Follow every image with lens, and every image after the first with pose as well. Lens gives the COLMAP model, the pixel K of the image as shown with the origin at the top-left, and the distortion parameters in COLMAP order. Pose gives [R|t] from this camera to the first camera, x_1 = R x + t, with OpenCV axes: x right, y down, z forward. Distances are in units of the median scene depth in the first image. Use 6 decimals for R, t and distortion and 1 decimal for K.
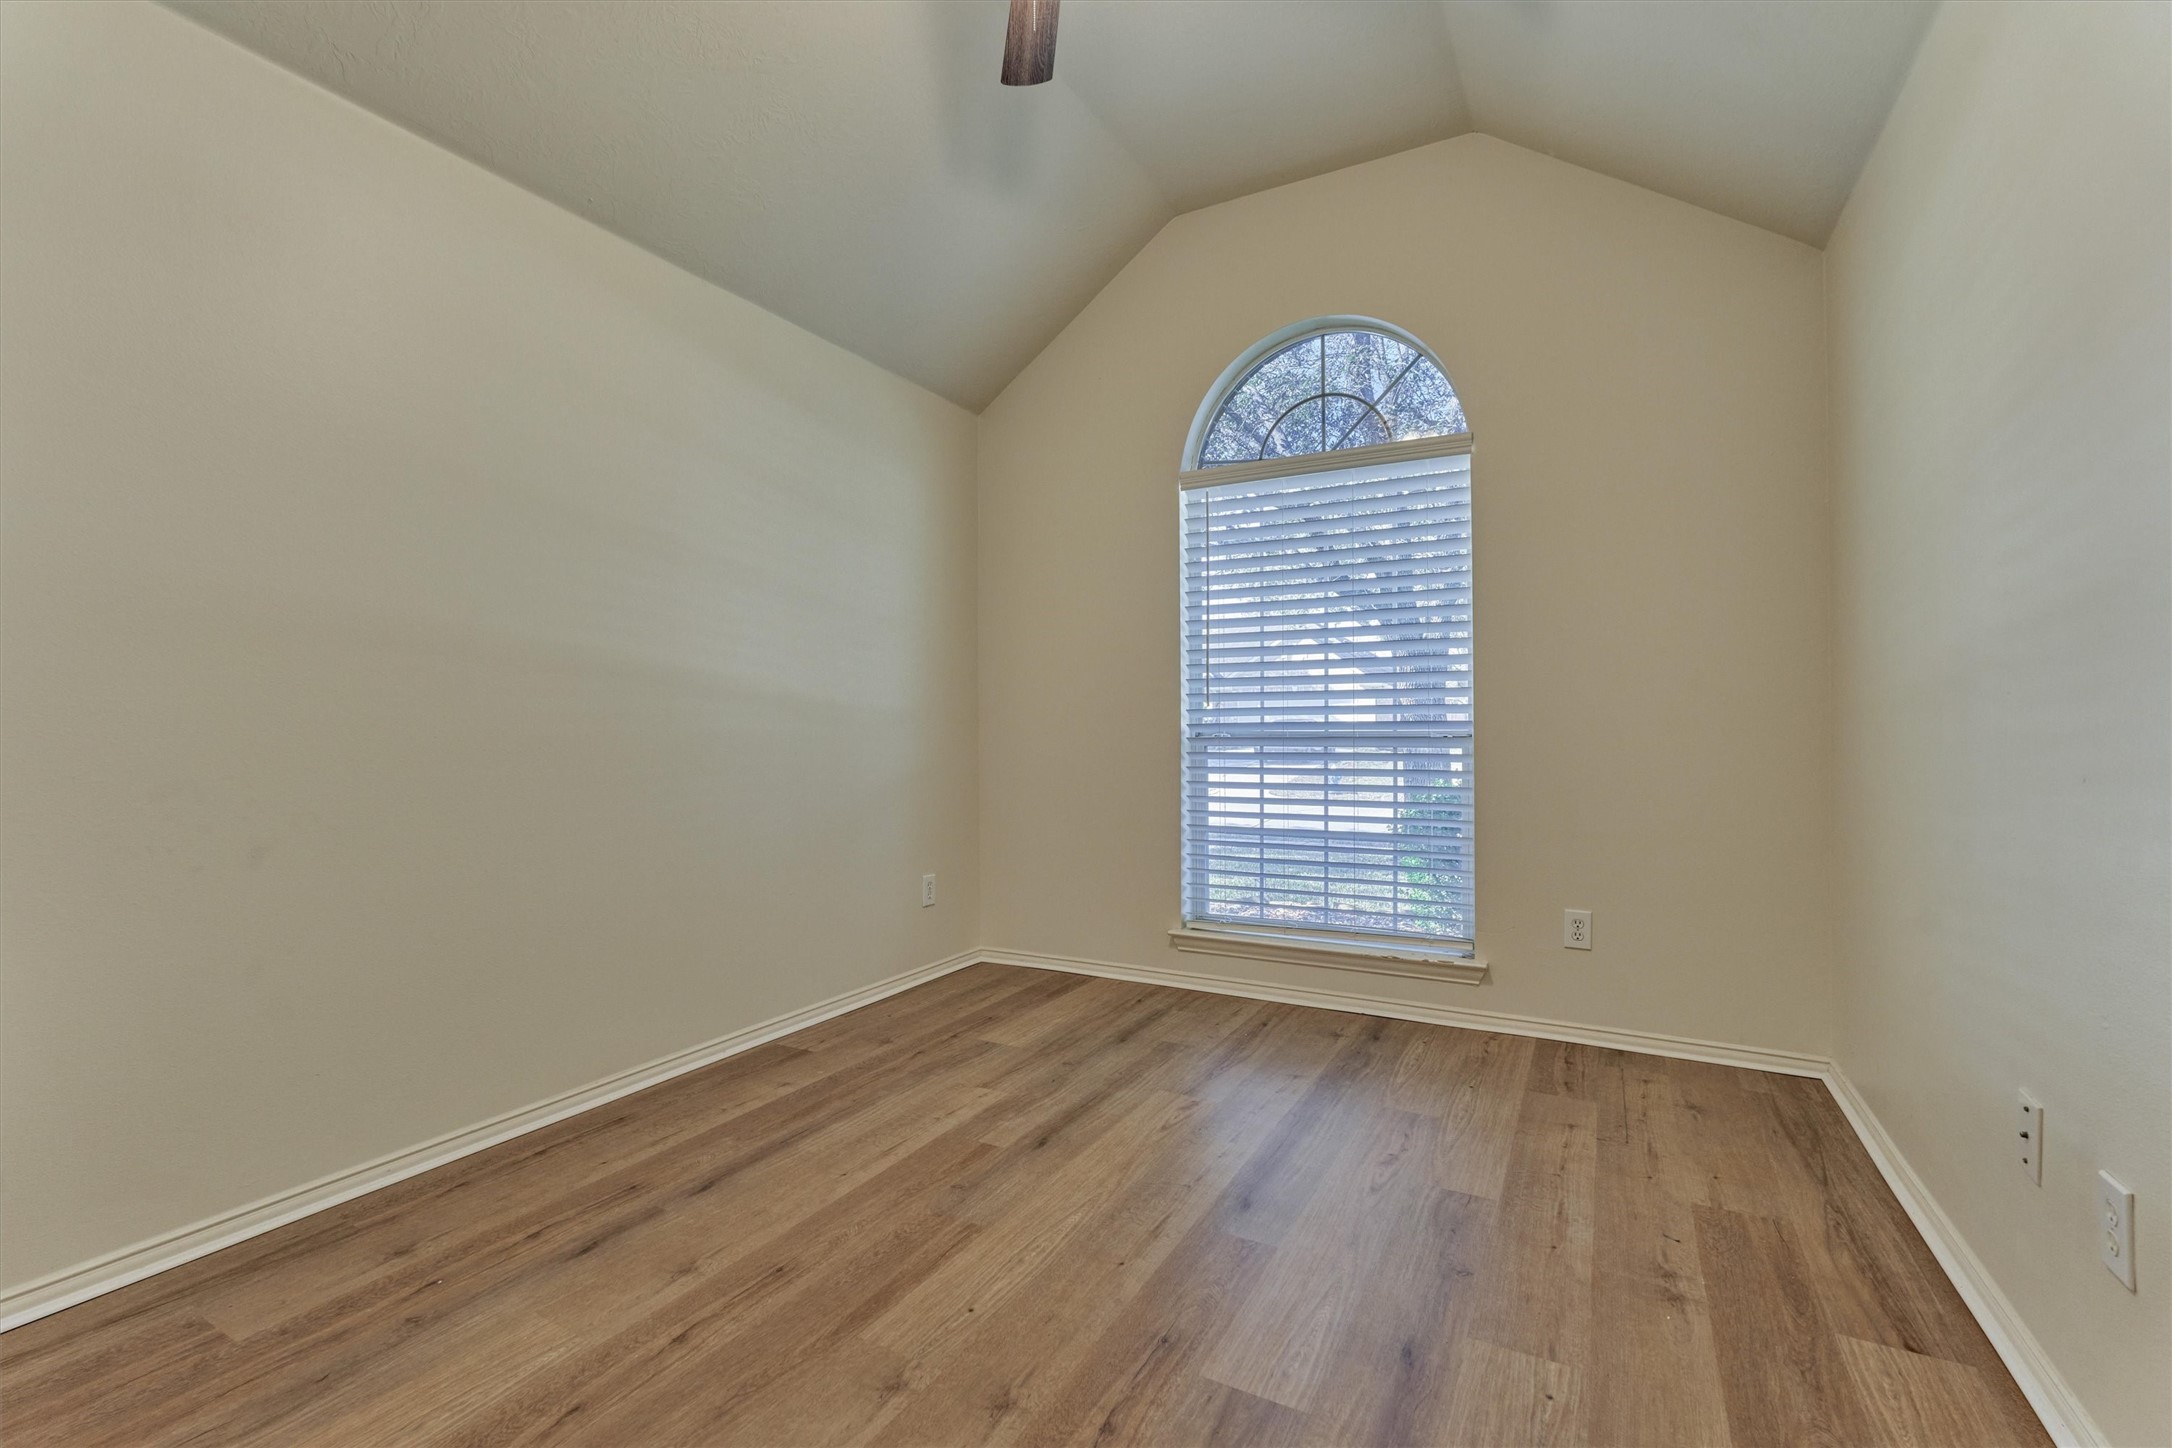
lens RADIAL K [[944.3, 0, 1096.4], [0, 944.3, 724.4], [0, 0, 1]] dist [-0.002725, -0.000398]
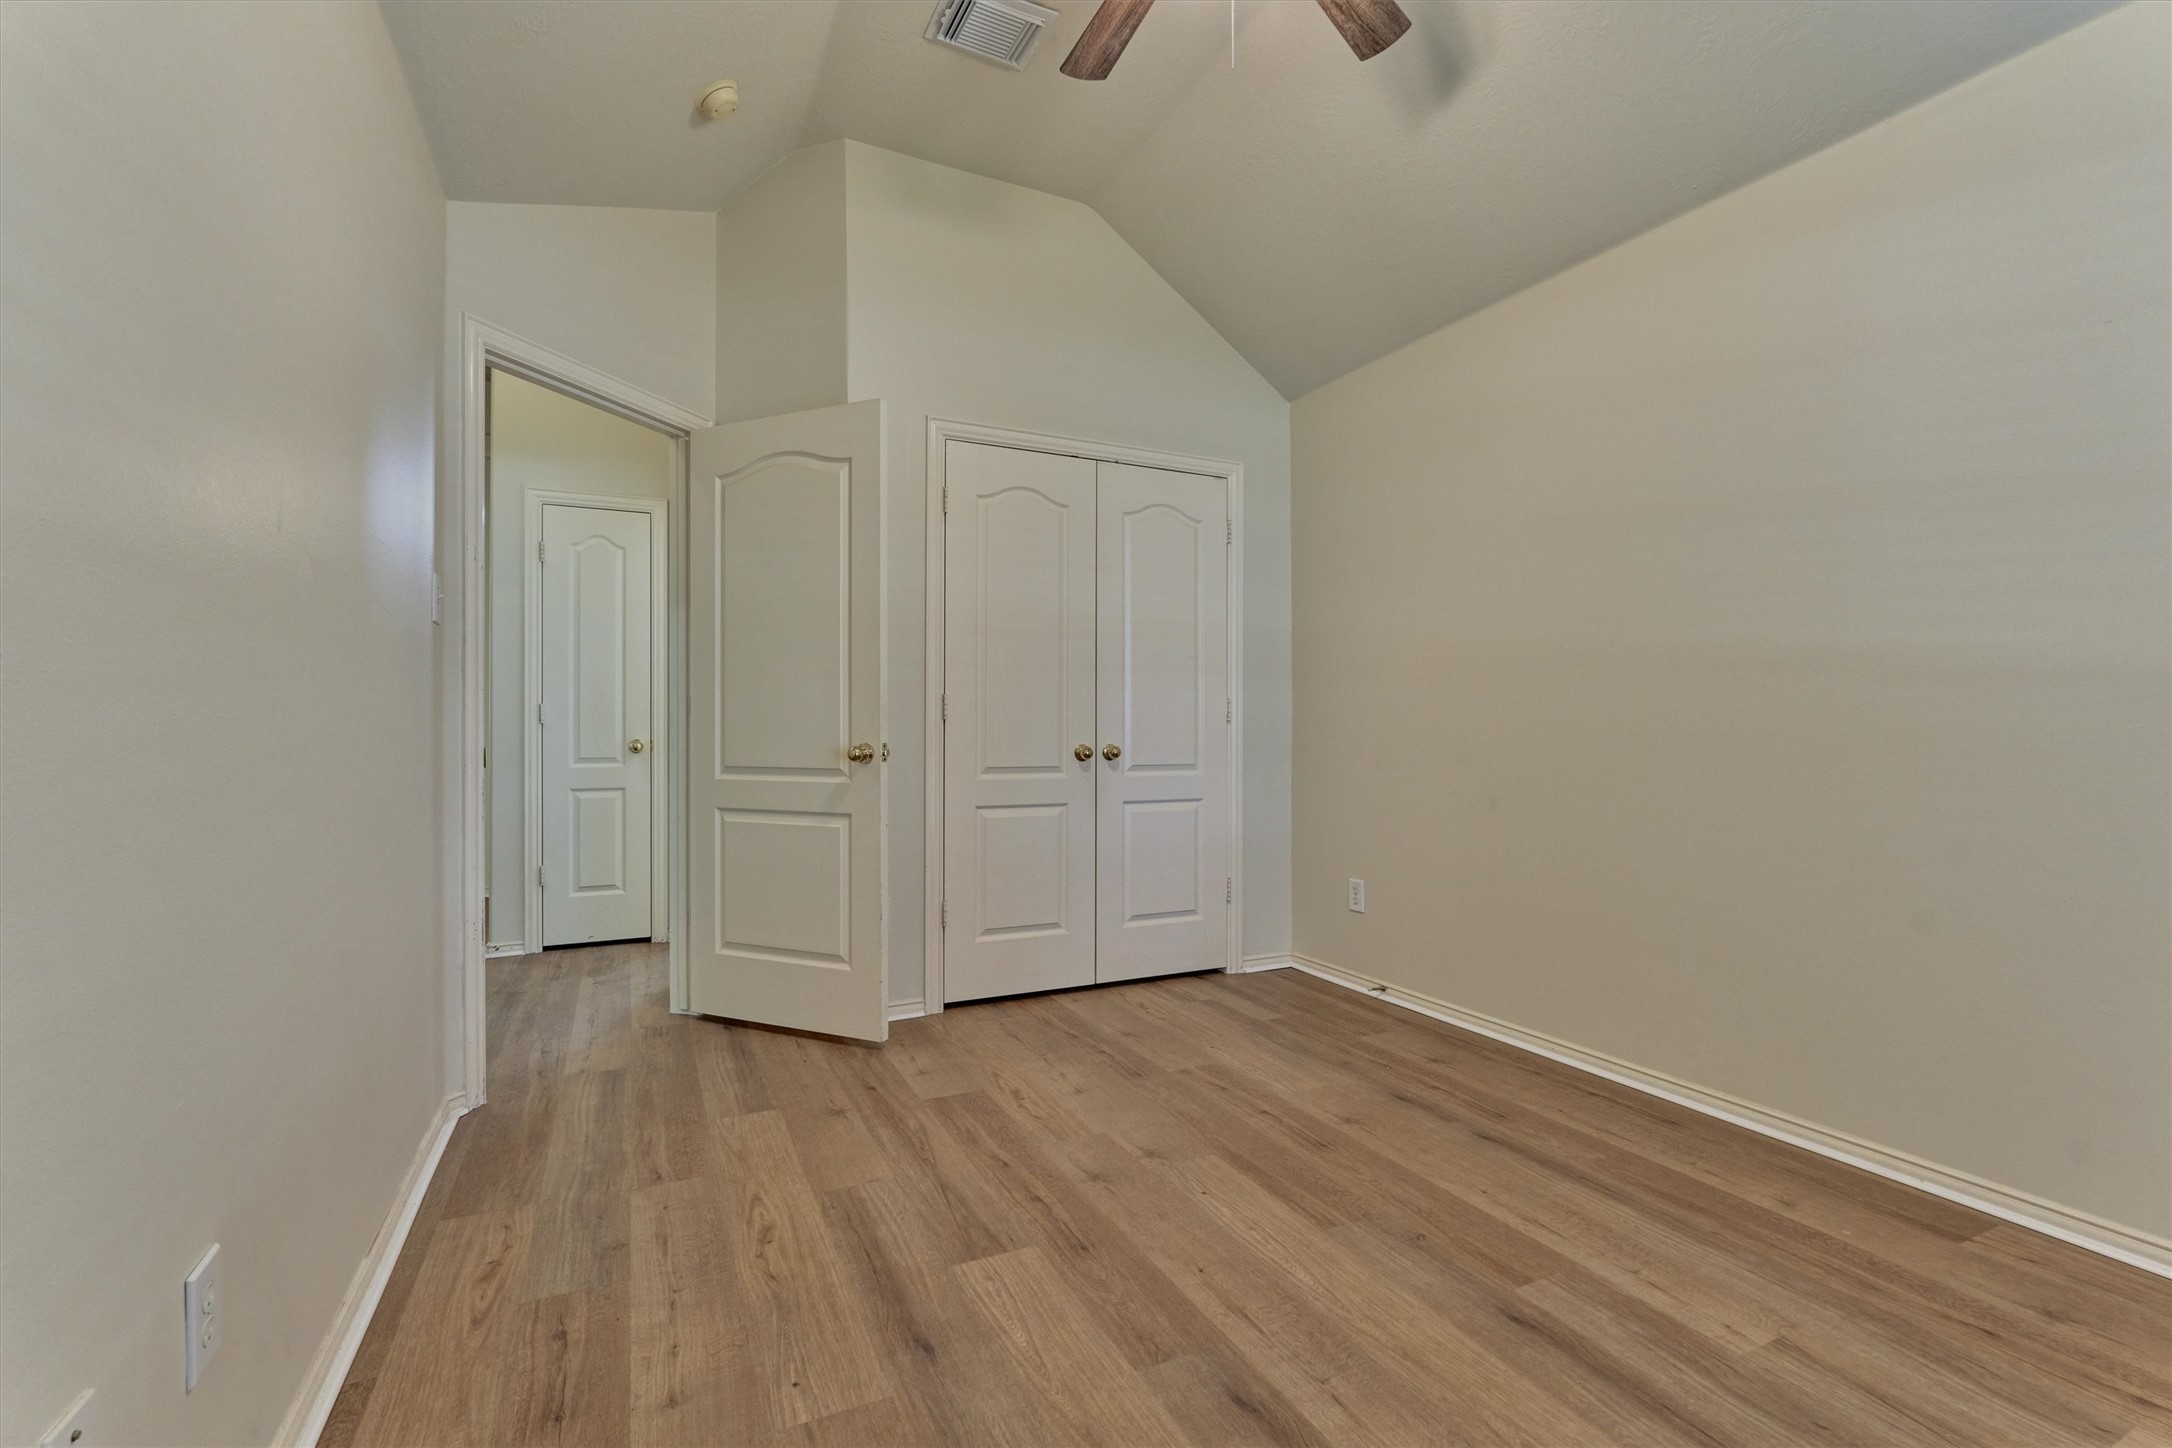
lens RADIAL K [[944.3, 0, 1096.0], [0, 944.3, 727.6], [0, 0, 1]] dist [-0.002725, -0.000398]
pose [[-0.577420, 0.003749, -0.816439, 0.807389], [0.007489, 0.999972, -0.000705, -0.000431], [0.816413, -0.006522, -0.577432, 1.334459]]
